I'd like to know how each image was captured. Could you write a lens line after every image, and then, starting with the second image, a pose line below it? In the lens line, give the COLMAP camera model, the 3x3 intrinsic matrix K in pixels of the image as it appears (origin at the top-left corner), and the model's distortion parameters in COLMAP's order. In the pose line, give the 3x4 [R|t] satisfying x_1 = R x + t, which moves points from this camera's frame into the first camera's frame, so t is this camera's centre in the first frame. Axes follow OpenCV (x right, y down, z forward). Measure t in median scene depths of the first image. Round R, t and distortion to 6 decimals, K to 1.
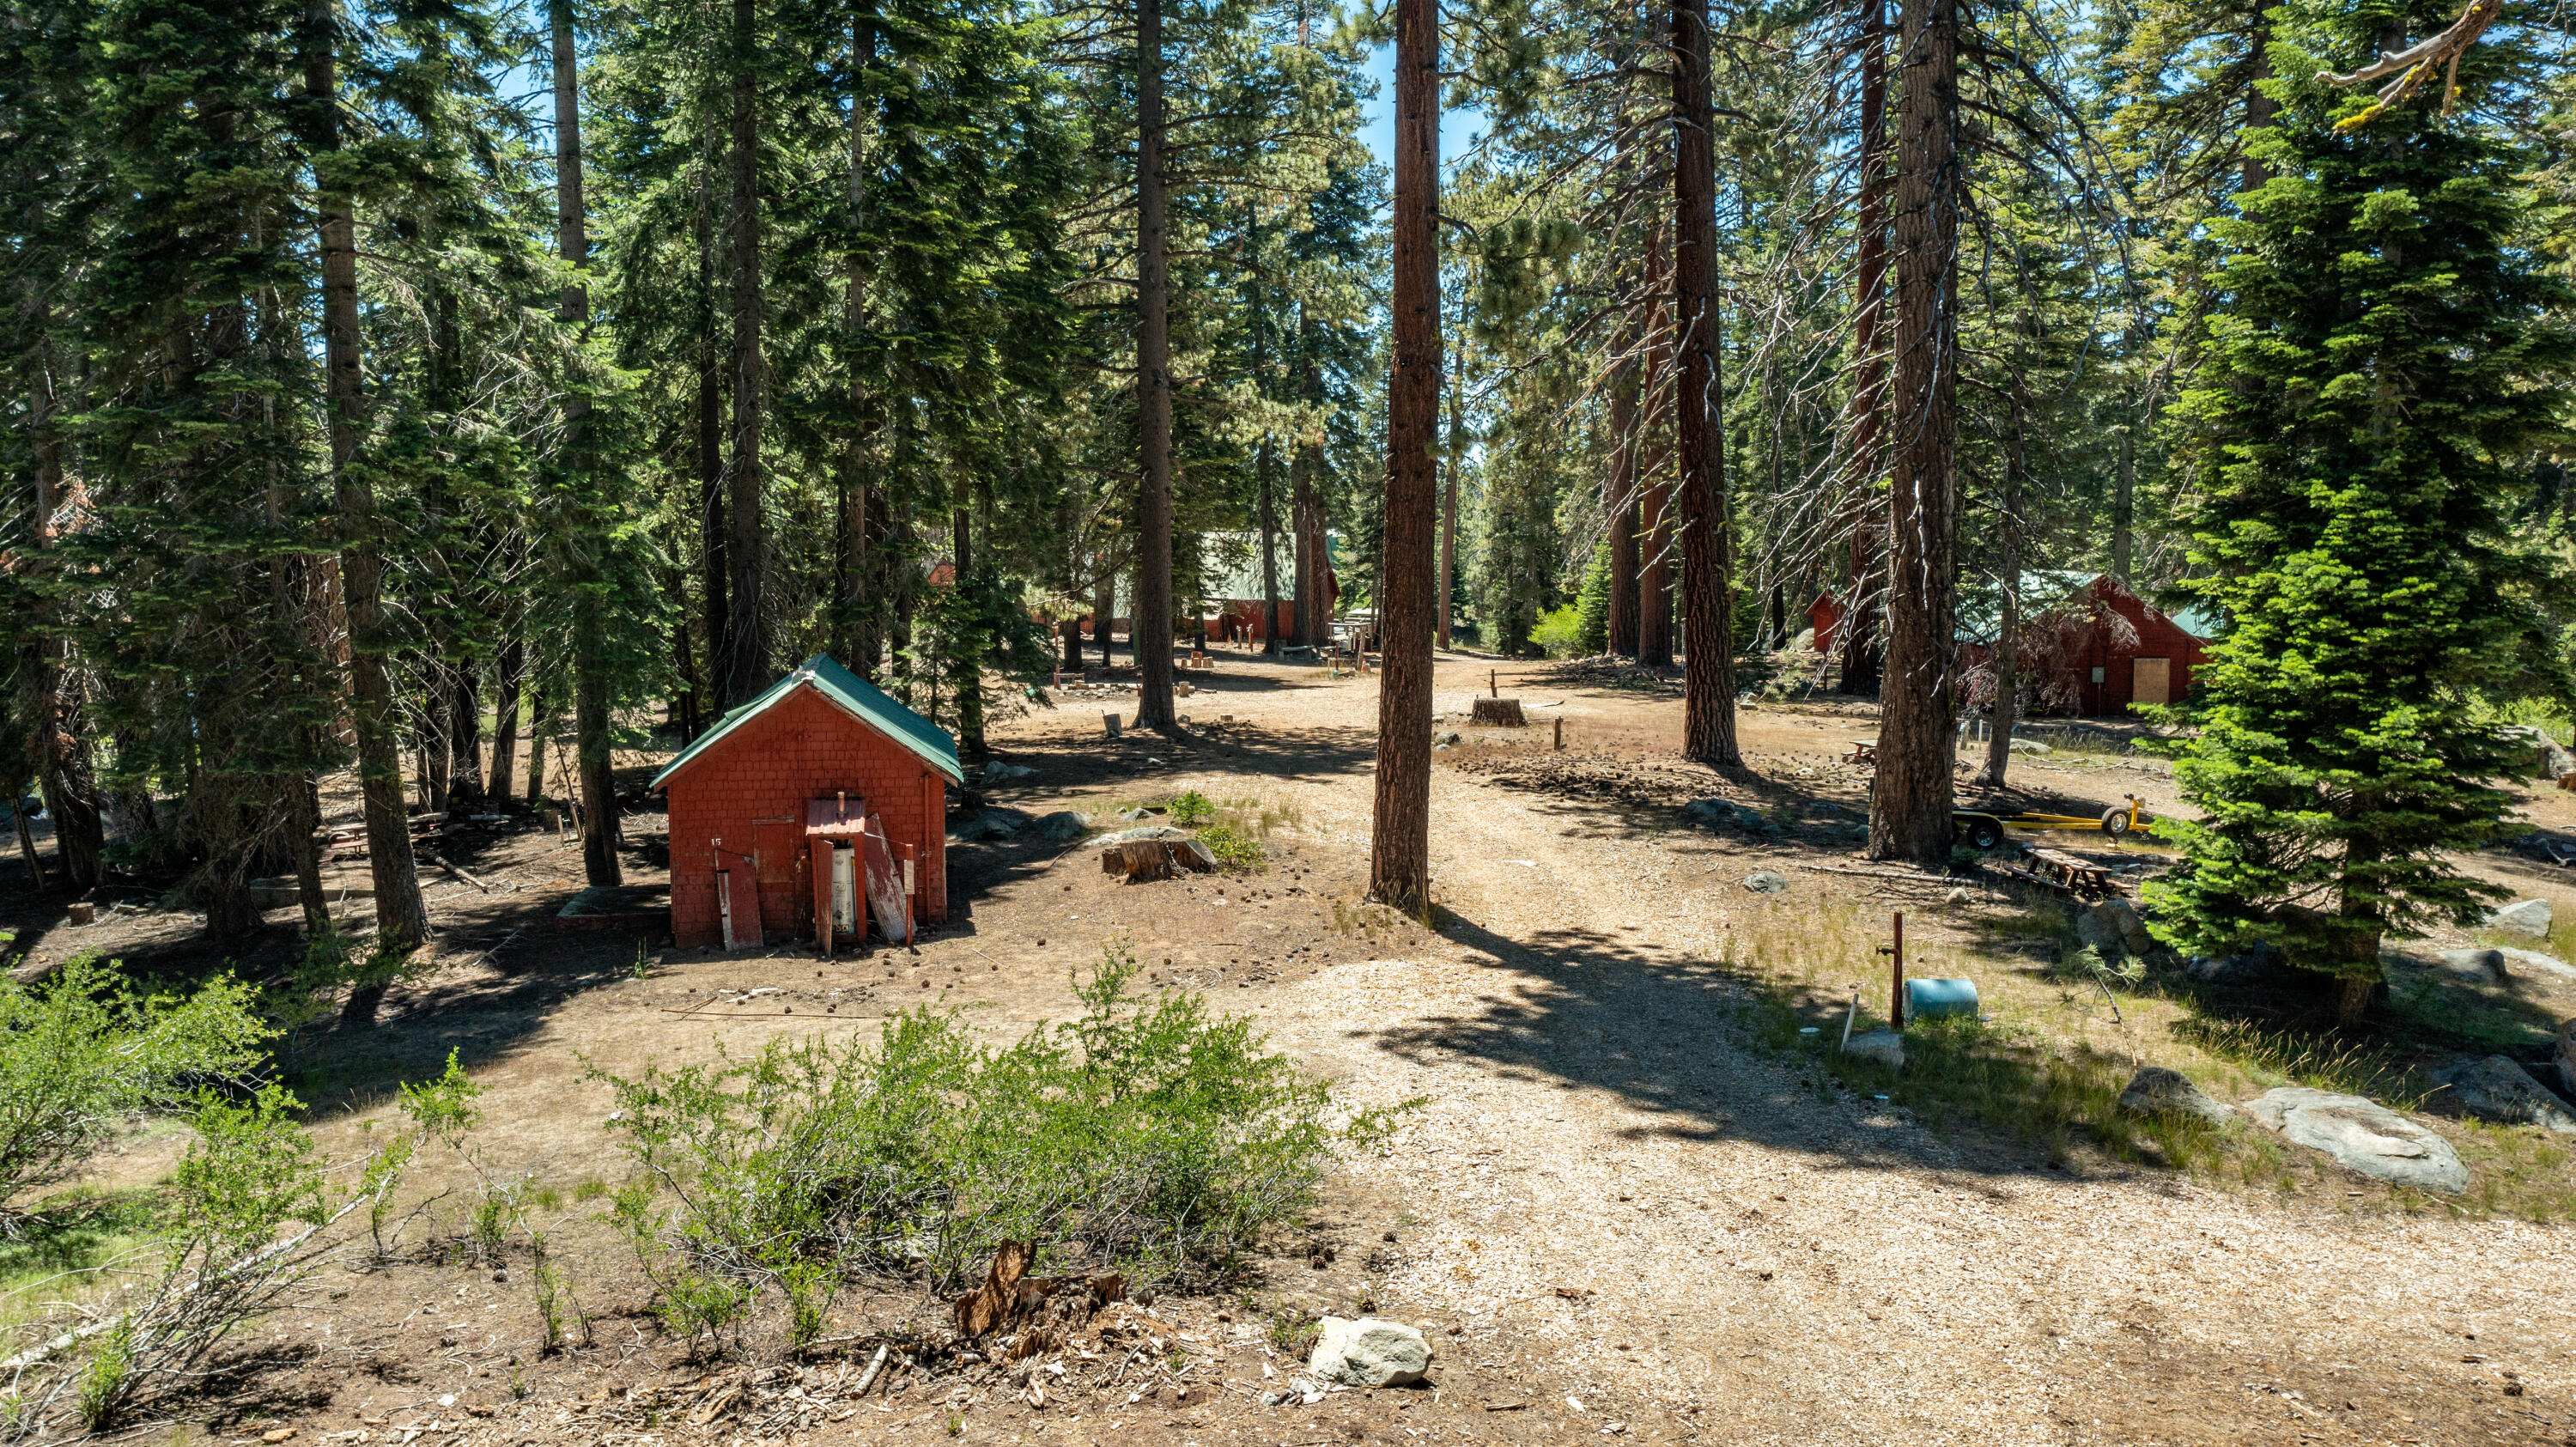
lens RADIAL K [[2060.8, 0, 1291.1], [0, 2060.8, 731.4], [0, 0, 1]] dist [-0.012815, 0.006178]
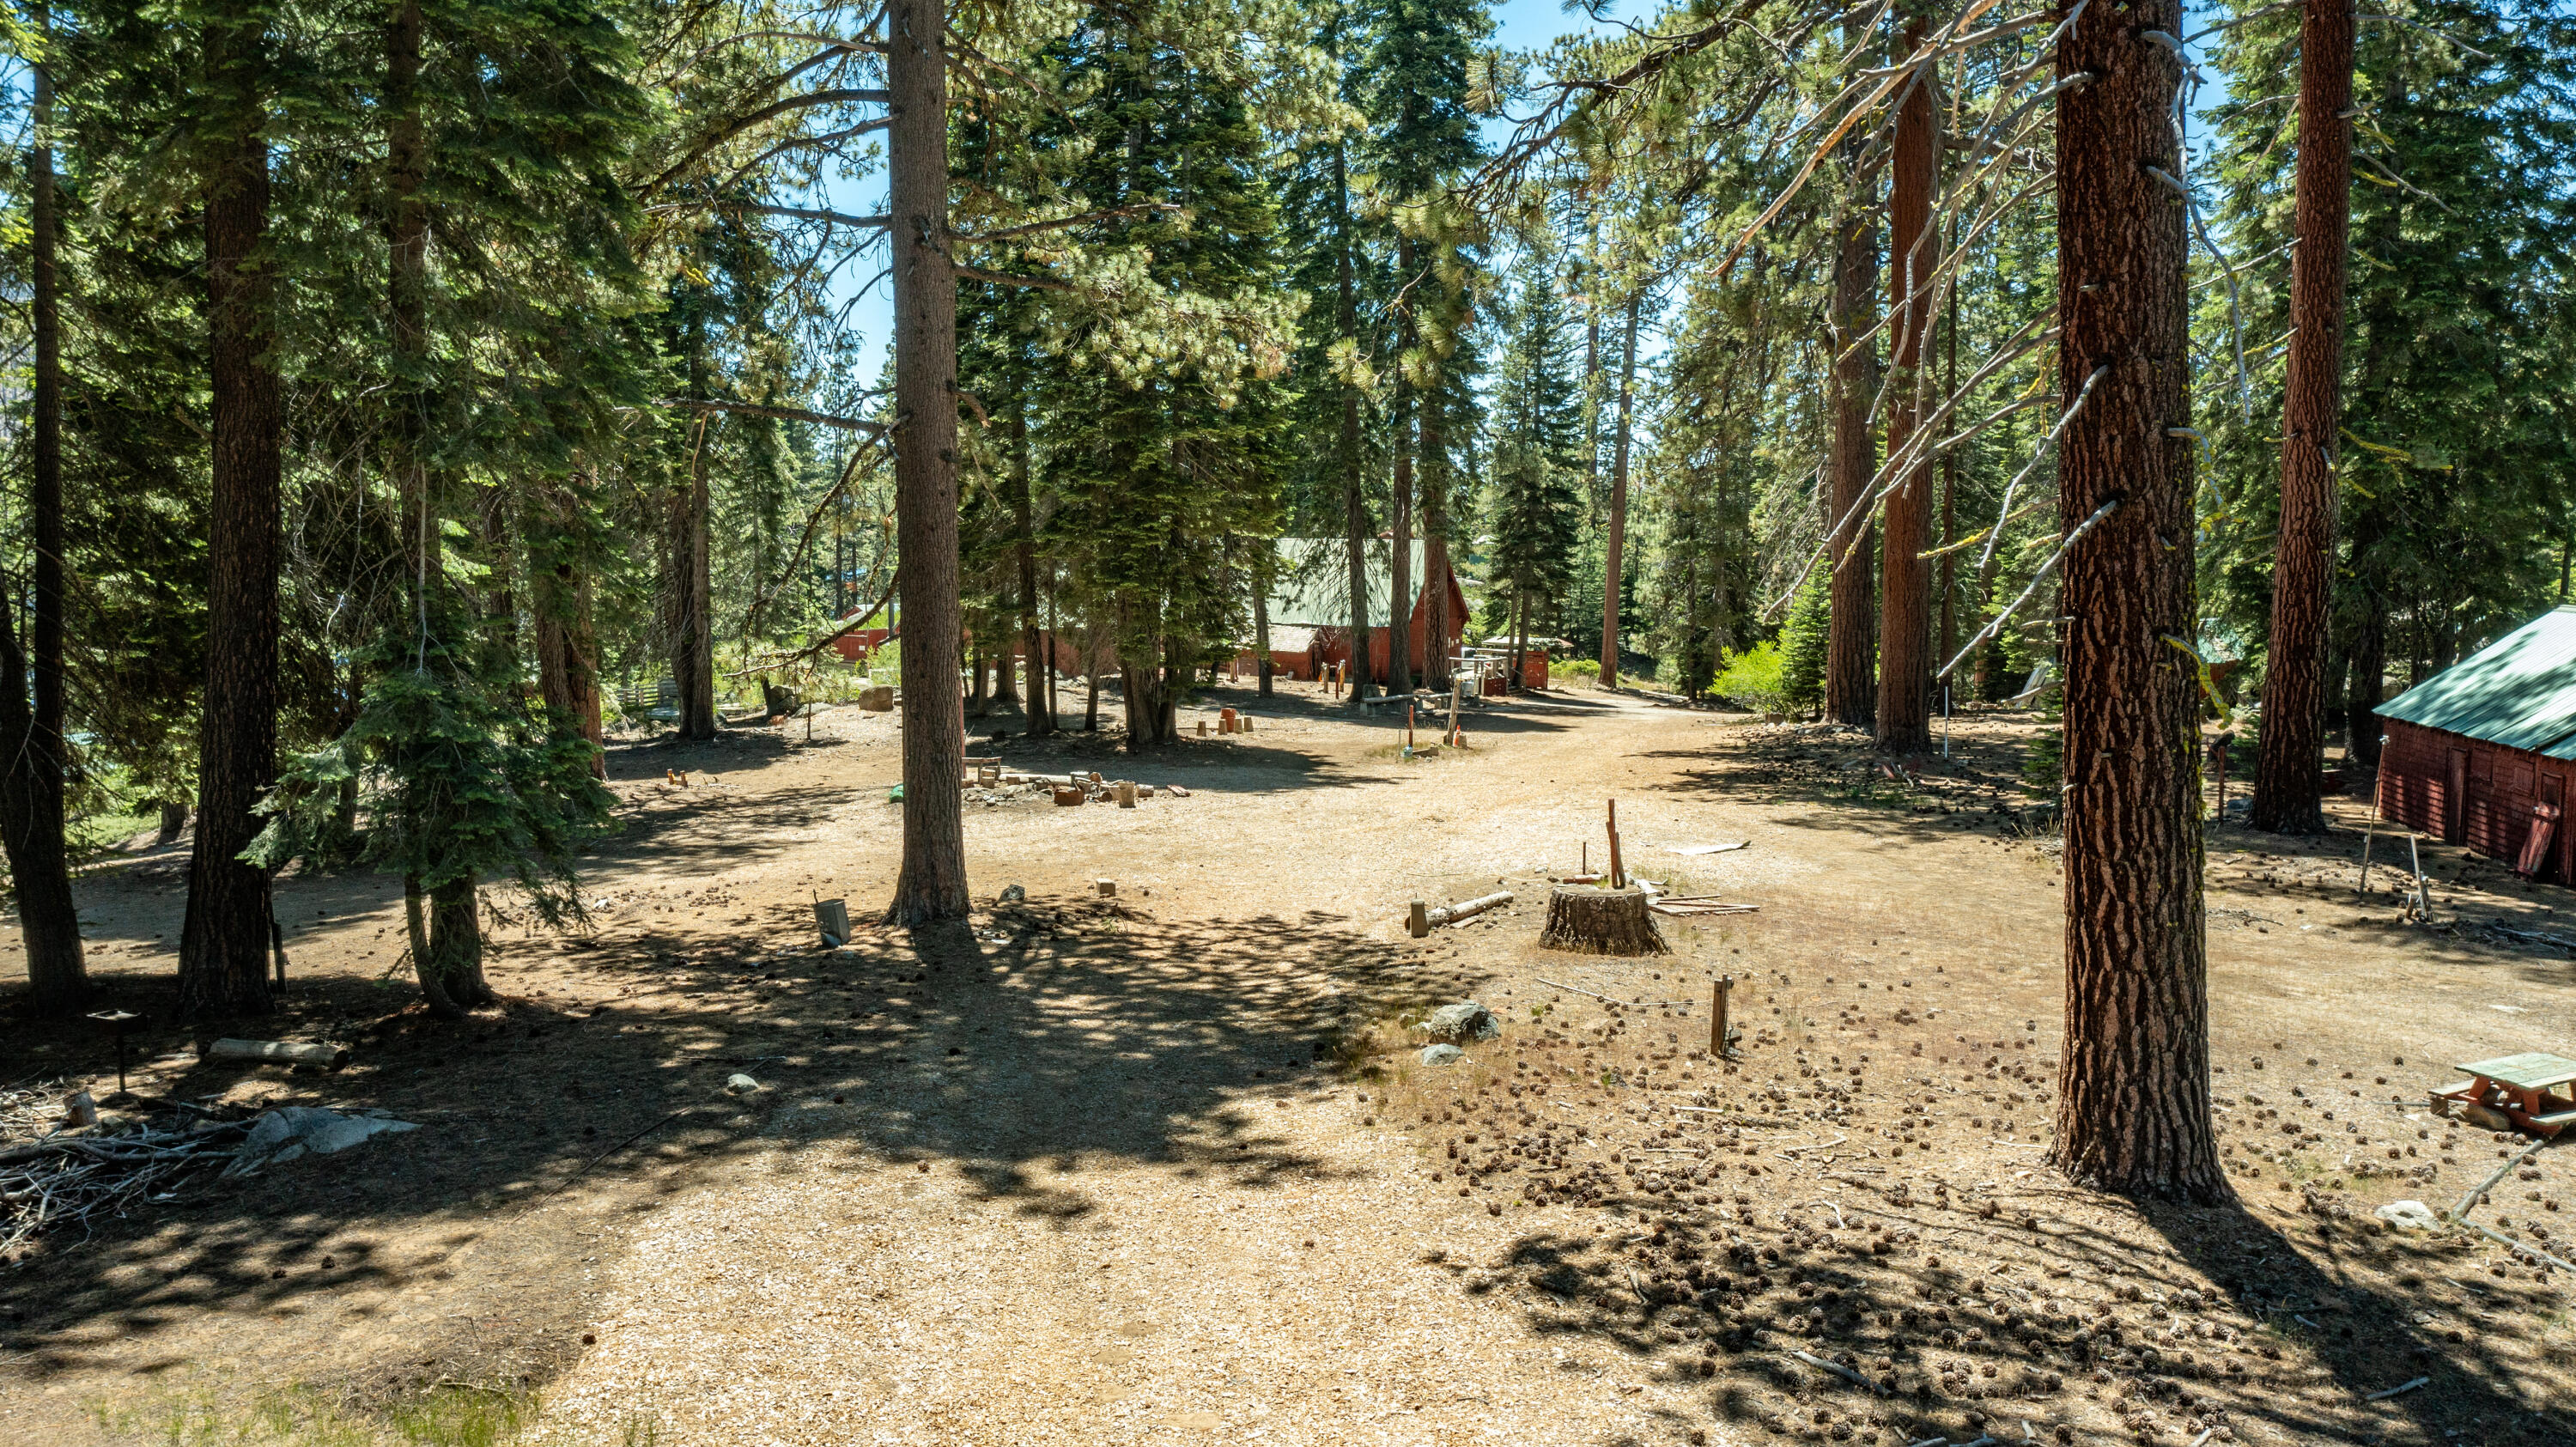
lens RADIAL K [[2060.8, 0, 1280.5], [0, 2060.8, 713.6], [0, 0, 1]] dist [-0.012815, 0.006178]
pose [[0.994773, 0.011144, -0.101500, 0.038643], [-0.012293, 0.999867, -0.010696, -0.026290], [0.101368, 0.011887, 0.994778, 0.267765]]
